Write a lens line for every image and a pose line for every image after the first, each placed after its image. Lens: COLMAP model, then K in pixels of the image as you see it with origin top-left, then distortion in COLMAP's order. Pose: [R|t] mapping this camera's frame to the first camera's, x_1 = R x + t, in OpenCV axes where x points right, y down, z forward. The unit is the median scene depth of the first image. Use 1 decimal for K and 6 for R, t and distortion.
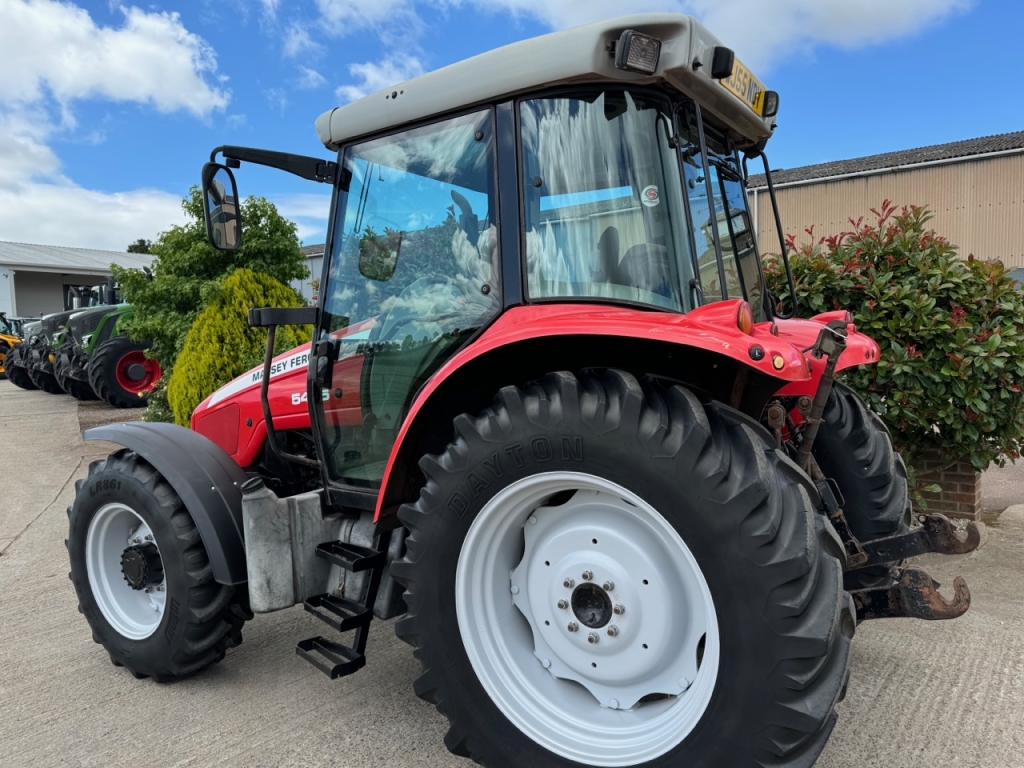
lens RADIAL K [[770.6, 0, 527.3], [0, 770.6, 474.1], [0, 0, 1]] dist [0.004515, -0.005997]
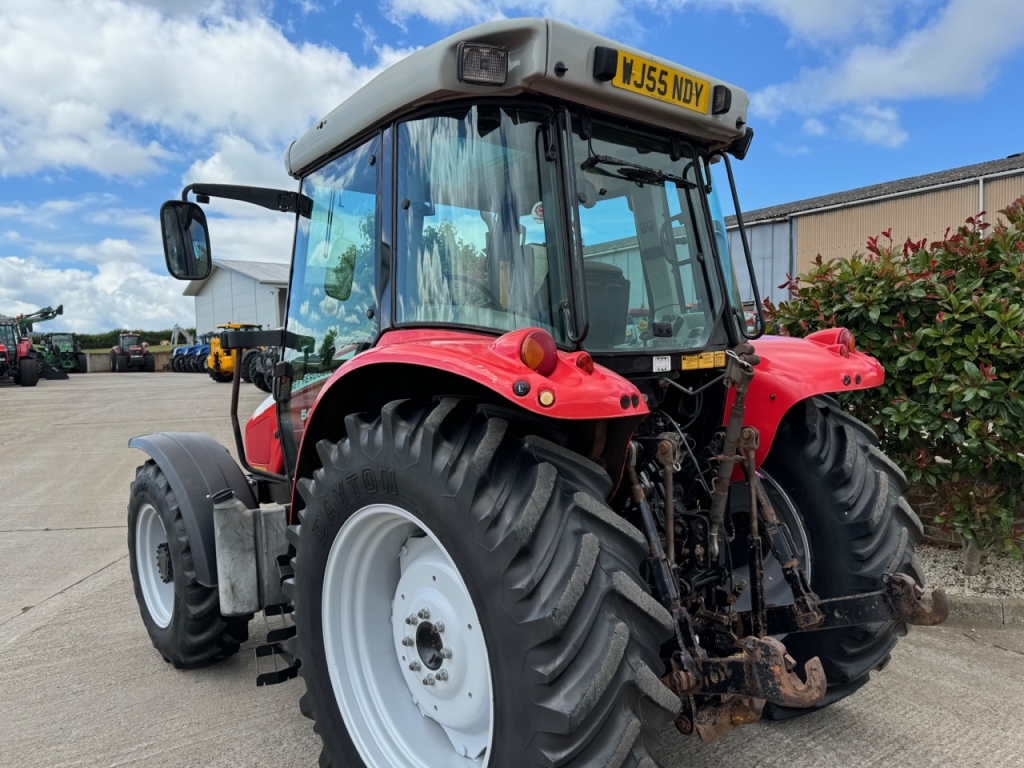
lens RADIAL K [[770.6, 0, 527.3], [0, 770.6, 474.1], [0, 0, 1]] dist [0.004515, -0.005997]
pose [[0.960900, 0.044241, -0.273337, 0.344004], [-0.046455, 0.998919, -0.001629, -0.034183], [0.272970, 0.014264, 0.961917, 0.083329]]
